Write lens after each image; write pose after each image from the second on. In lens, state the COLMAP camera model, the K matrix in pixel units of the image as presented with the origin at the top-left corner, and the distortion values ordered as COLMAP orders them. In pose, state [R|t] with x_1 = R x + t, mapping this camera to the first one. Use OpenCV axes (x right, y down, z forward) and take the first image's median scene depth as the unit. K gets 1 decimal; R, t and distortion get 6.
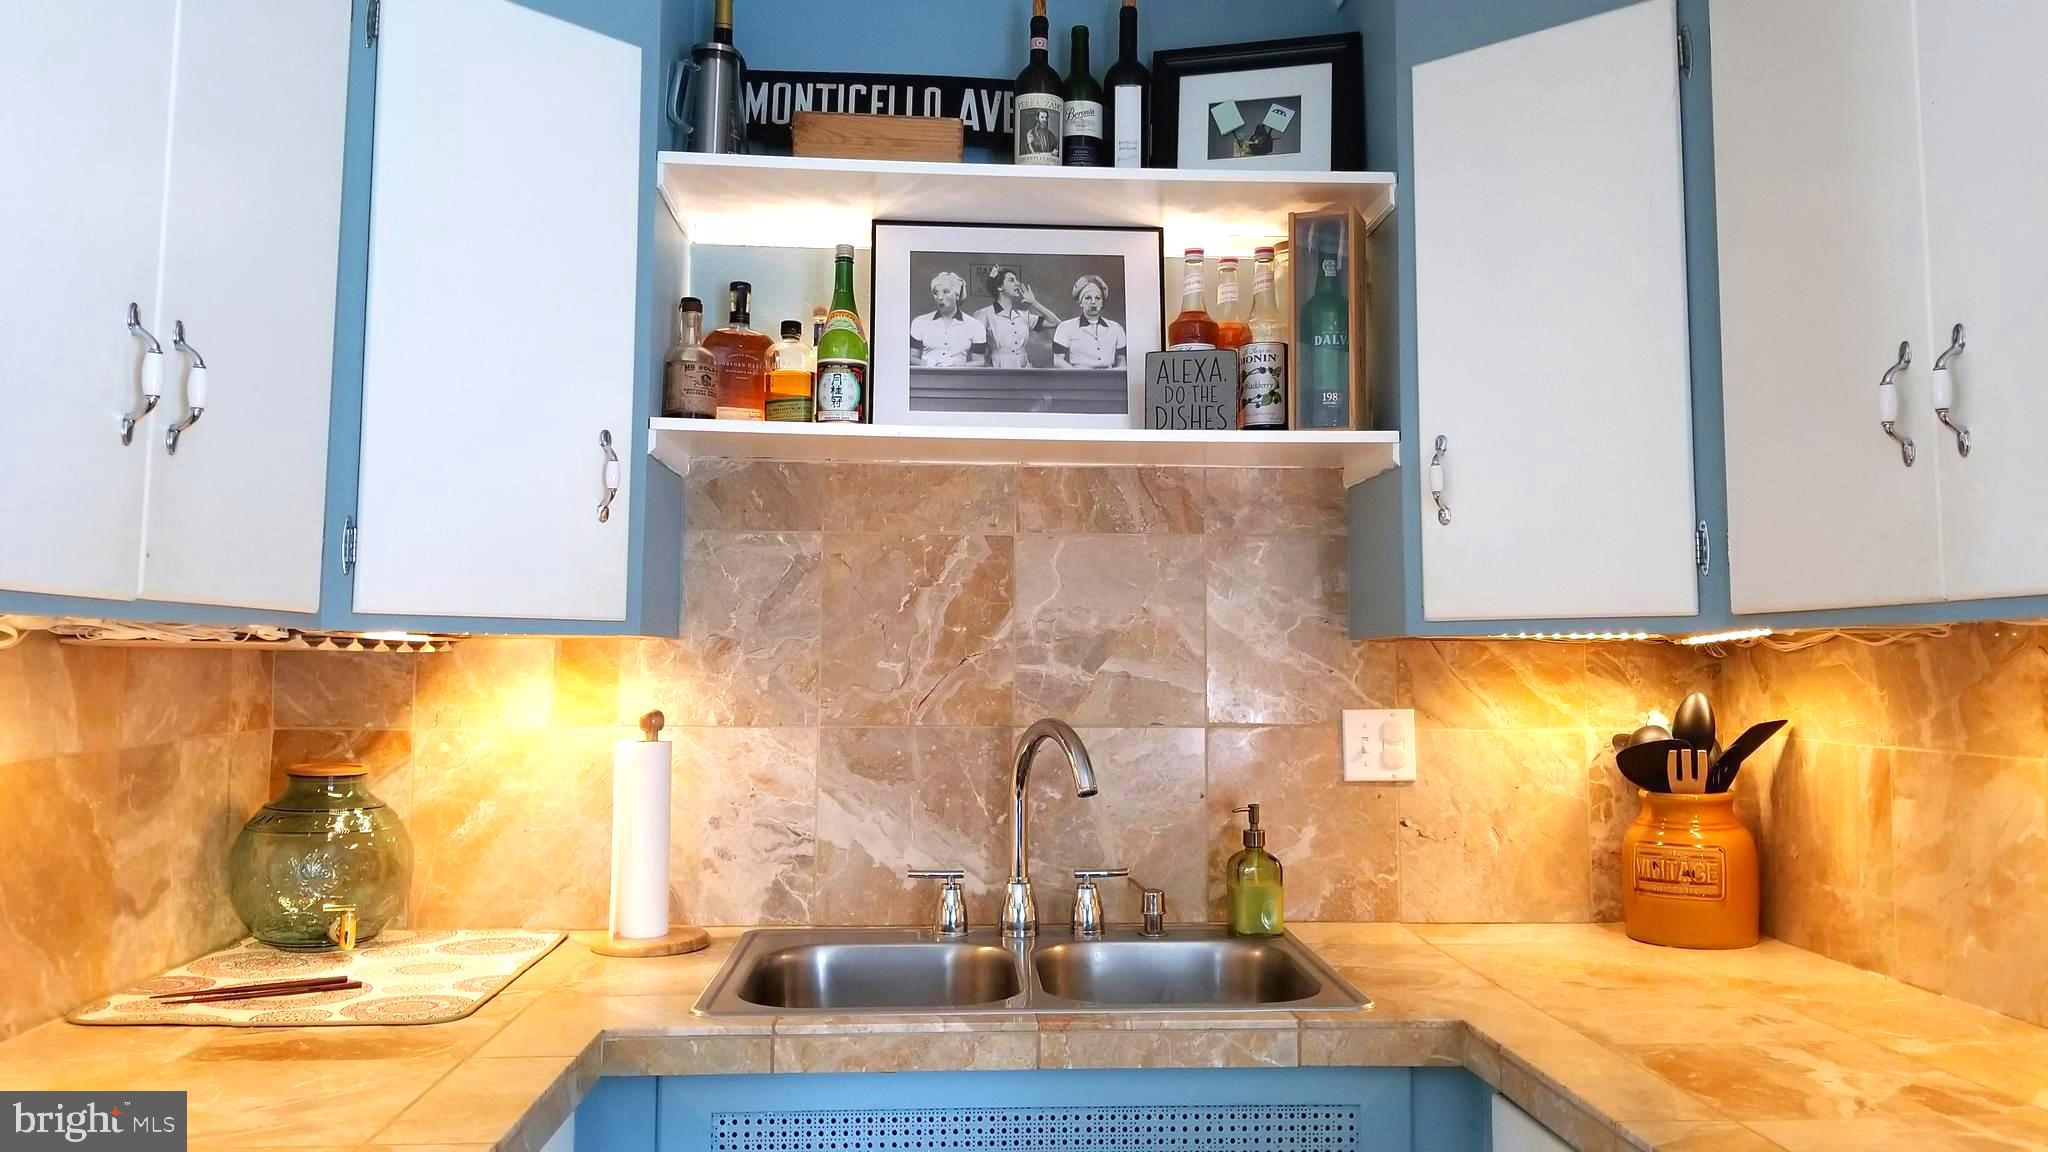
lens RADIAL K [[1625.3, 0, 1036.8], [0, 1625.3, 555.4], [0, 0, 1]] dist [0.073226, -0.110707]
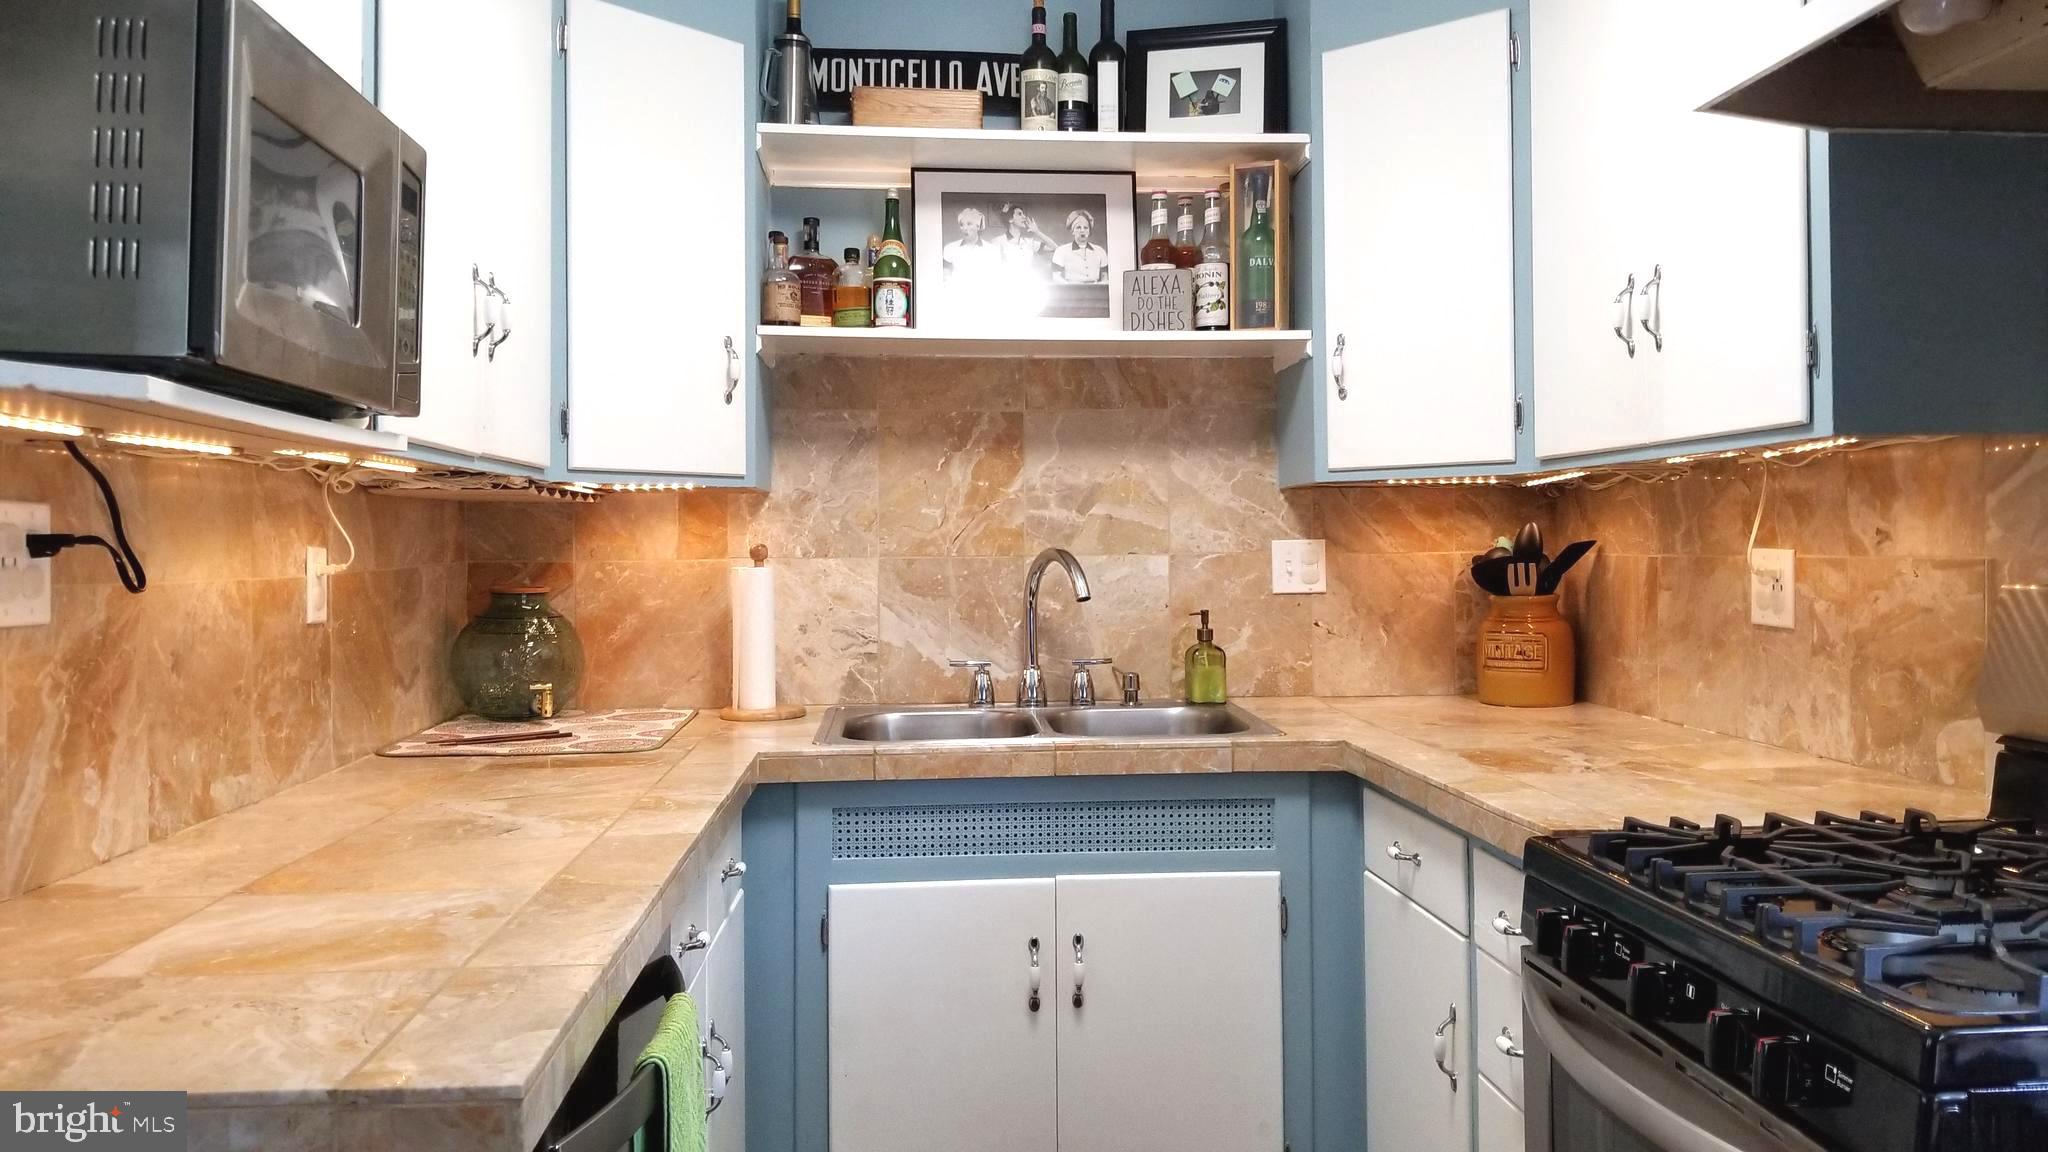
lens RADIAL K [[1625.3, 0, 1030.1], [0, 1625.3, 563.5], [0, 0, 1]] dist [0.073226, -0.110707]
pose [[0.999793, -0.011730, 0.016633, -0.032633], [0.010384, 0.996834, 0.078827, 0.006837], [-0.017505, -0.078638, 0.996750, -0.328982]]
